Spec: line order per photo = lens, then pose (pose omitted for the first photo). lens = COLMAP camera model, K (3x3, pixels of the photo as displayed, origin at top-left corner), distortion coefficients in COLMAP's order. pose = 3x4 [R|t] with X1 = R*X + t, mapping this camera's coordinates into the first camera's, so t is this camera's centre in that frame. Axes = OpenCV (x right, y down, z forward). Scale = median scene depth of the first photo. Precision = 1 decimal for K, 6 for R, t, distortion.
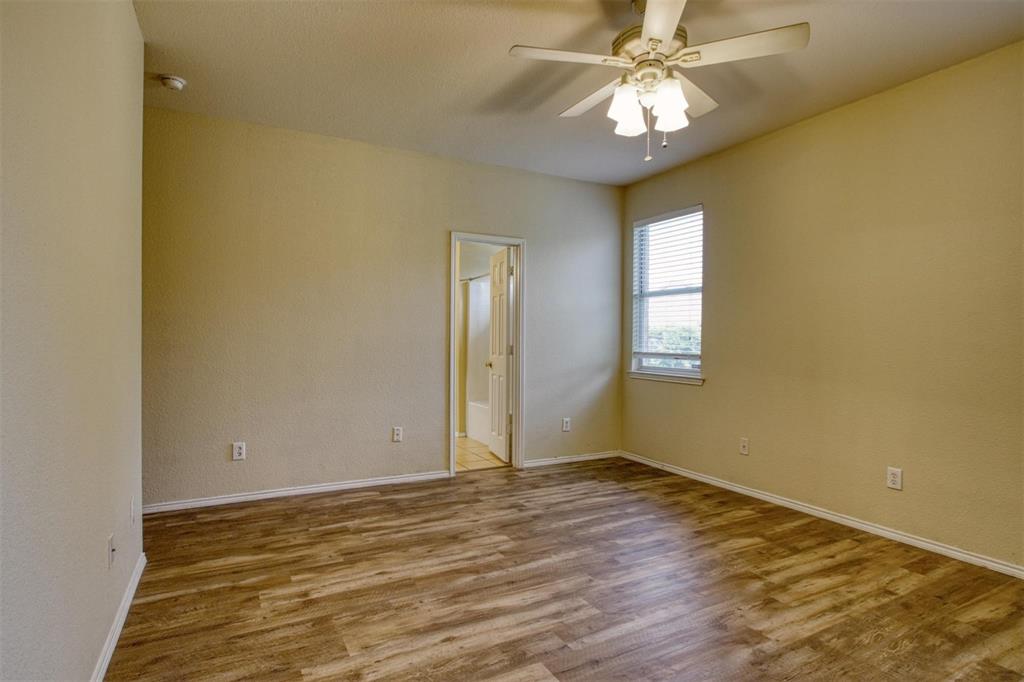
lens RADIAL K [[545.8, 0, 509.0], [0, 545.8, 345.8], [0, 0, 1]] dist [-0.016706, 0.000731]
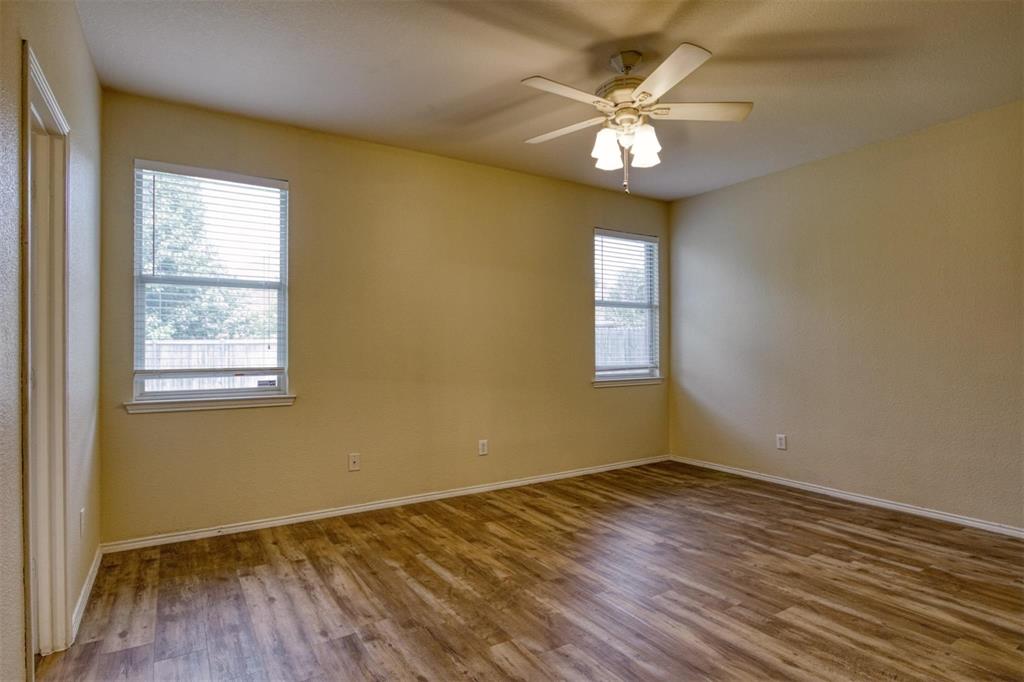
lens RADIAL K [[545.8, 0, 509.0], [0, 545.8, 345.8], [0, 0, 1]] dist [-0.016706, 0.000731]
pose [[-0.093064, -0.003177, 0.995655, -0.643014], [0.017168, 0.999841, 0.004795, -0.018555], [-0.995512, 0.017540, -0.092995, 1.002346]]
